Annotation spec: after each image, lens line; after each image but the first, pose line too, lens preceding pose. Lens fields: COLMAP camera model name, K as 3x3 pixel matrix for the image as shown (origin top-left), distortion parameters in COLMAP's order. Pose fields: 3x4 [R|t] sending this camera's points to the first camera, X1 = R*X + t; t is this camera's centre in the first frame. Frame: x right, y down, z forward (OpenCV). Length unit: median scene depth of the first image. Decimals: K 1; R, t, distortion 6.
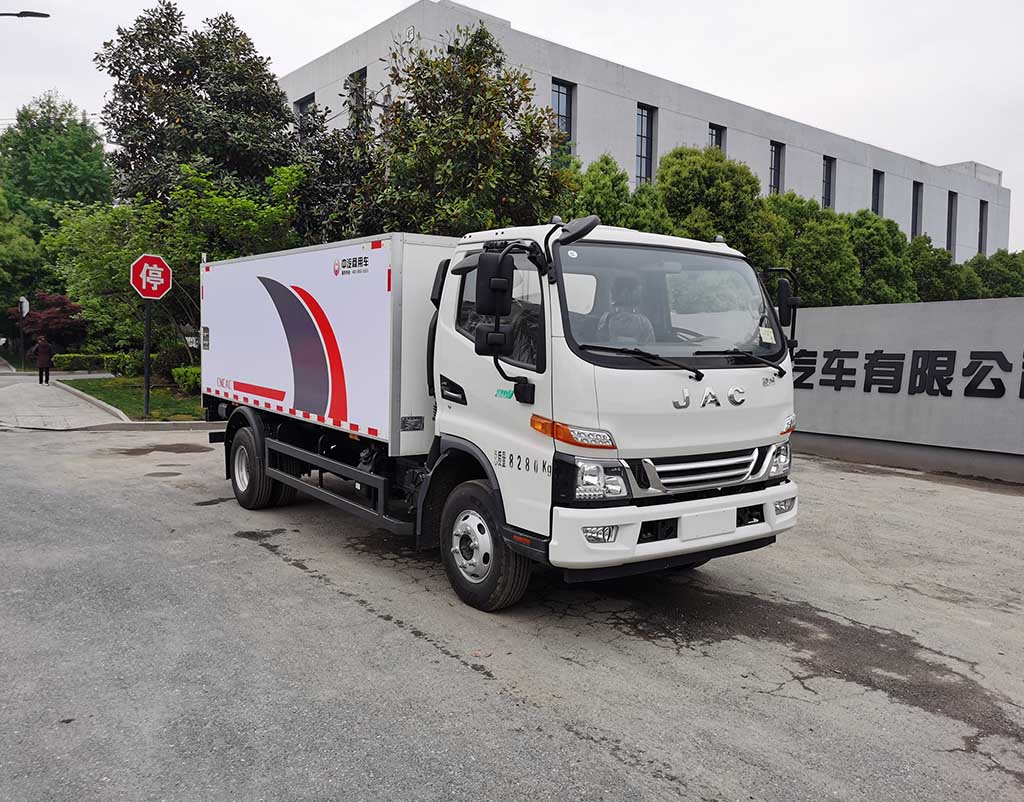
lens RADIAL K [[839.0, 0, 509.3], [0, 839.0, 434.4], [0, 0, 1]] dist [0.006522, -0.001618]
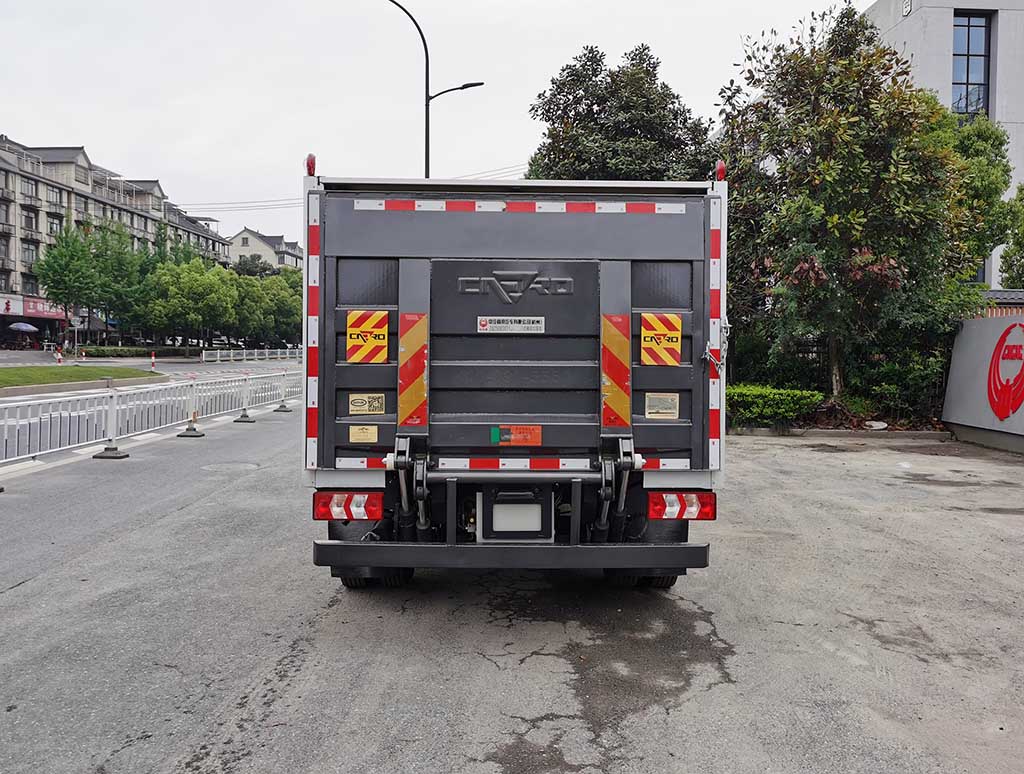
lens RADIAL K [[911.3, 0, 512.0], [0, 911.3, 387.0], [0, 0, 1]] dist [0.053598, -0.002583]
pose [[0.808581, 0.009415, -0.588310, 0.849415], [-0.055680, 0.996609, -0.060578, 0.026804], [0.585745, 0.081739, 0.806363, 0.034352]]
